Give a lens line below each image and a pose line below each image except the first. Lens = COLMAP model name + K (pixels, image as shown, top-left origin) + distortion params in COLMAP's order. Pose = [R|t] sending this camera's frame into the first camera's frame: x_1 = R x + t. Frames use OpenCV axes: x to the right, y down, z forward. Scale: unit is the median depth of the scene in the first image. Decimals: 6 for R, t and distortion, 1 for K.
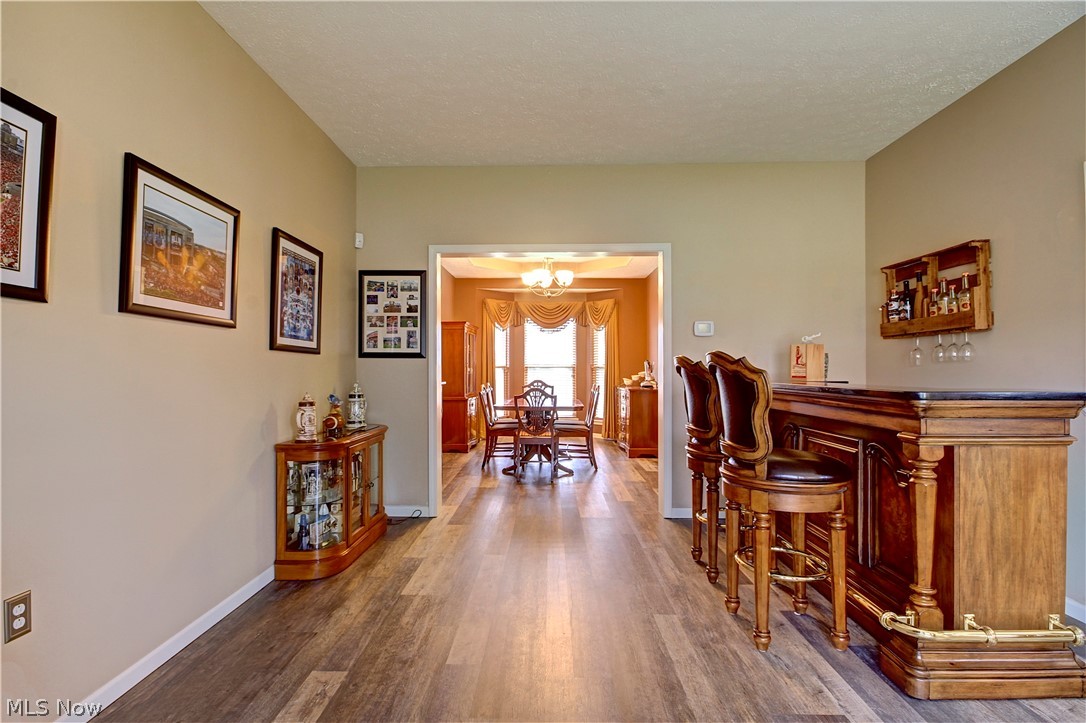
lens RADIAL K [[507.5, 0, 550.8], [0, 507.5, 367.6], [0, 0, 1]] dist [0.006716, -0.010757]
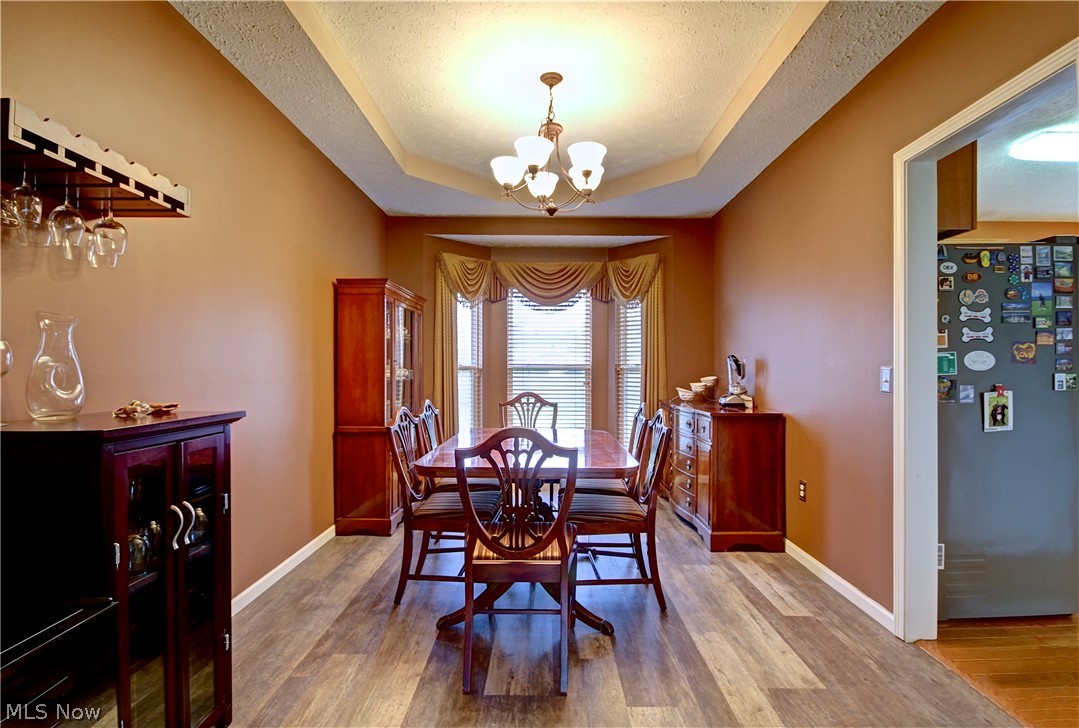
lens RADIAL K [[504.2, 0, 543.7], [0, 504.2, 368.0], [0, 0, 1]] dist [0.006716, -0.010757]
pose [[0.999994, 0.002336, -0.002641, -0.006765], [-0.002337, 0.999997, -0.000224, -0.001284], [0.002640, 0.000230, 0.999996, 0.409670]]
